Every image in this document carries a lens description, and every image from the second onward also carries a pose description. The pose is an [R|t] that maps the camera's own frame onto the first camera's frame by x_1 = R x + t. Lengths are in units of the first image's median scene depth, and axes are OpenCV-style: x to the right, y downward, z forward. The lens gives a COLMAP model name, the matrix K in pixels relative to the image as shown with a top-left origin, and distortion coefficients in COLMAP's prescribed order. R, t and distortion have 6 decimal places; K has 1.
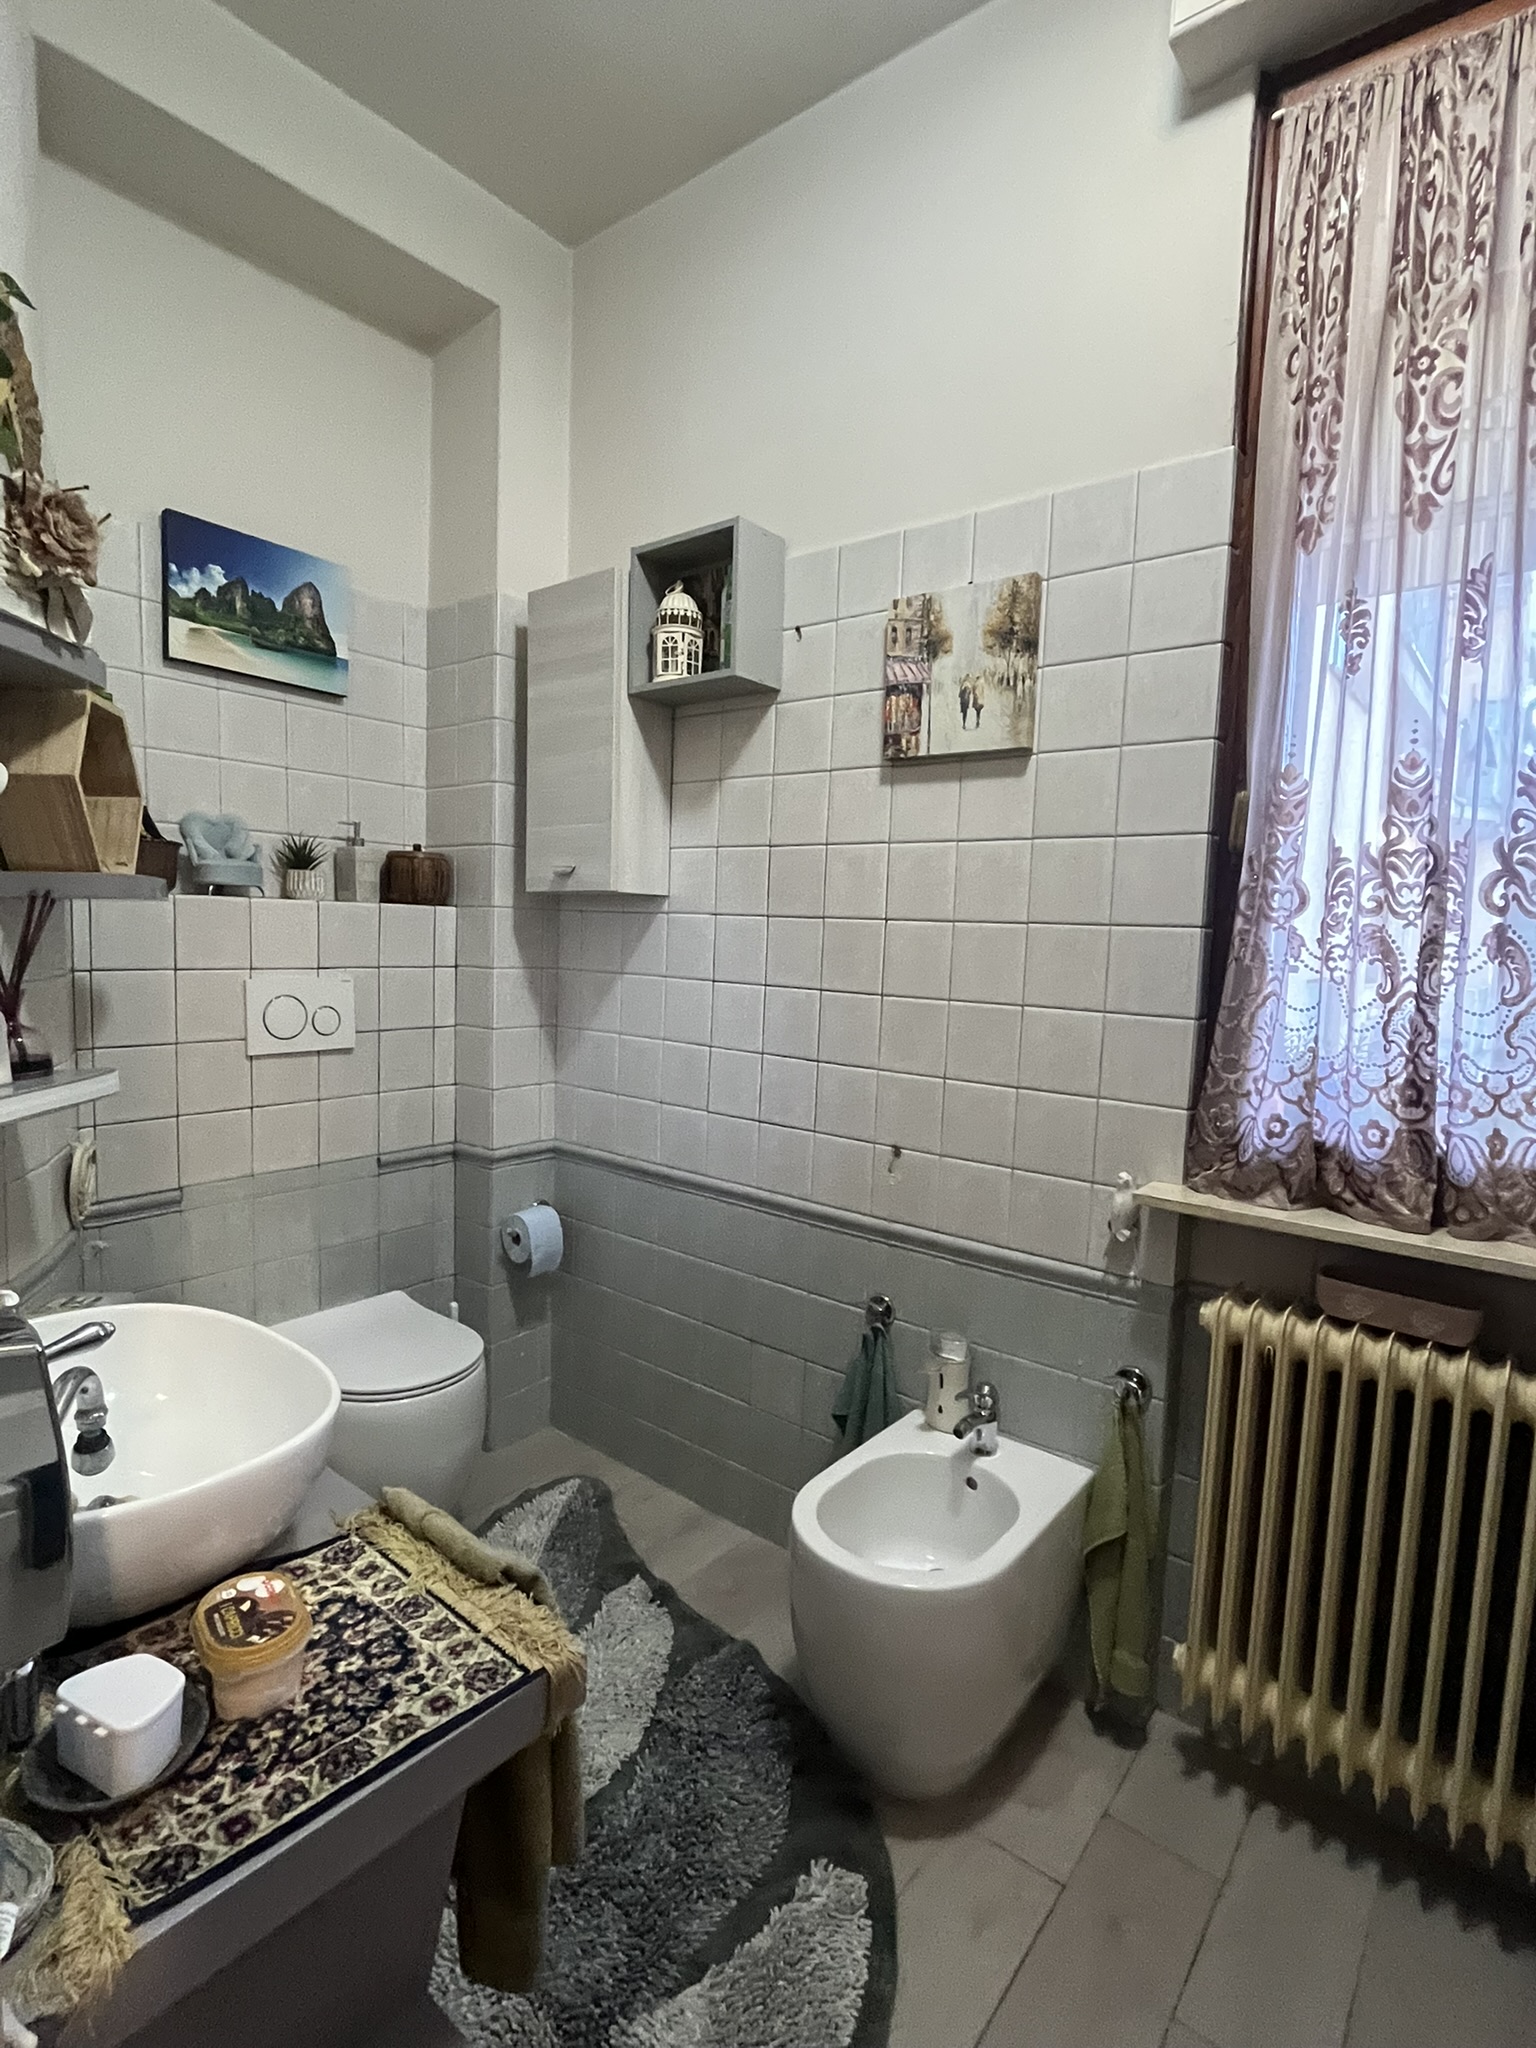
lens RADIAL K [[1013.7, 0, 766.1], [0, 1013.7, 1026.8], [0, 0, 1]] dist [-0.005979, -0.000853]
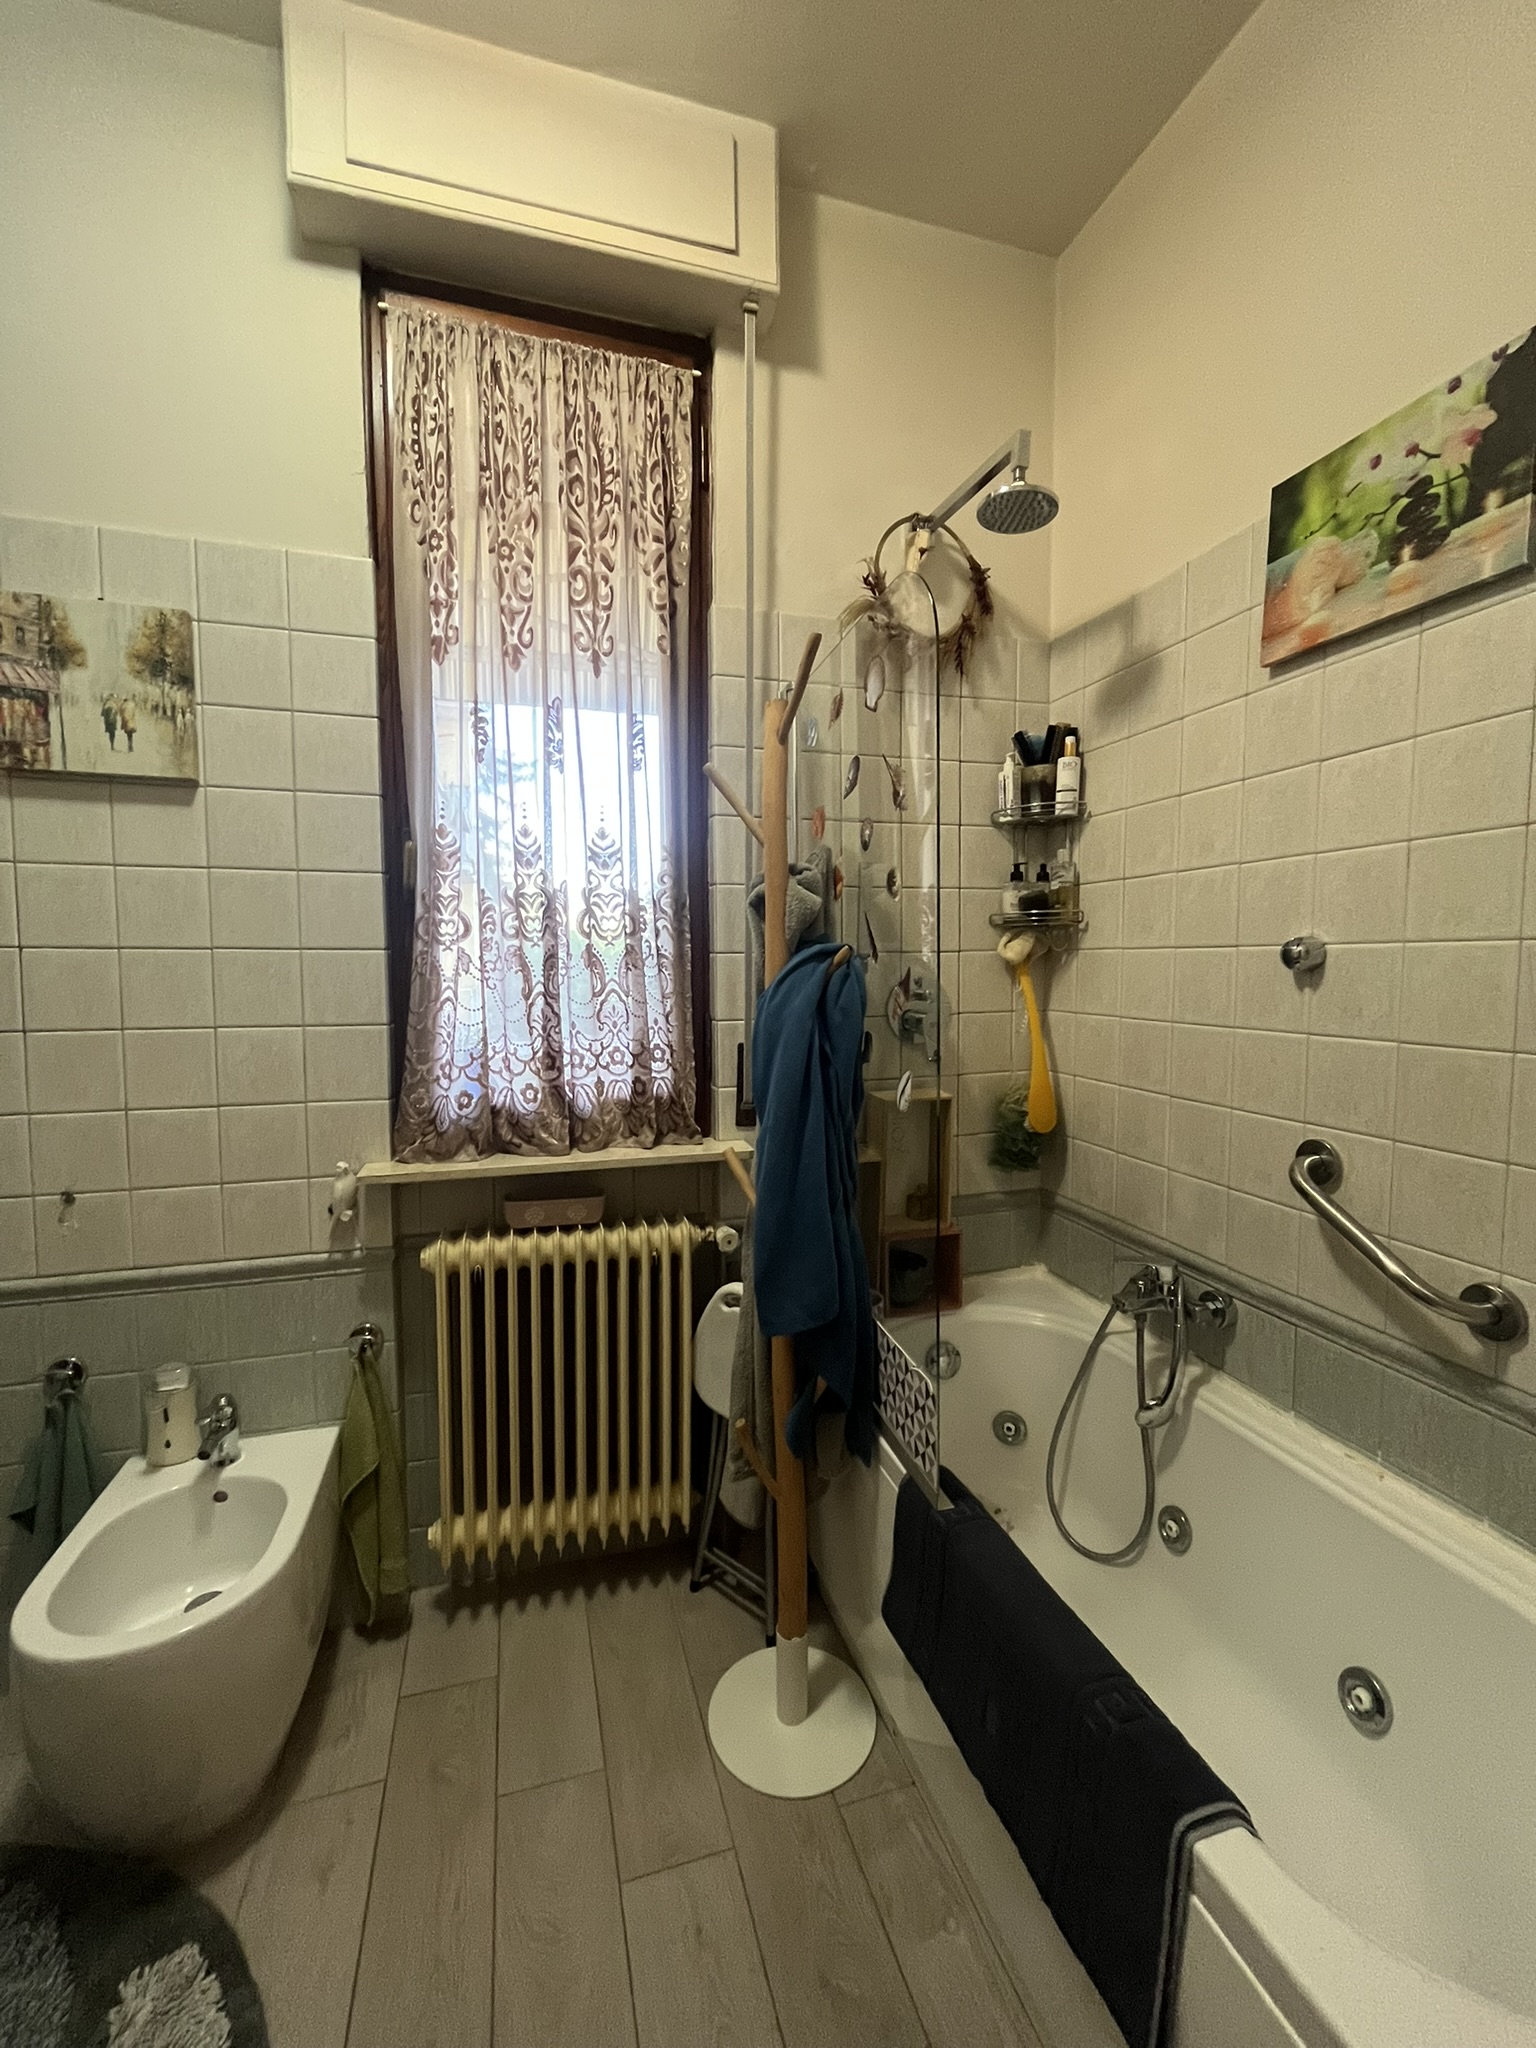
lens RADIAL K [[825.8, 0, 763.4], [0, 825.8, 1016.8], [0, 0, 1]] dist [-0.005352, -0.001684]
pose [[0.567525, -0.092287, 0.818168, -0.138745], [0.092508, 0.994554, 0.048015, -0.023874], [-0.818143, 0.048437, 0.572971, 0.060961]]
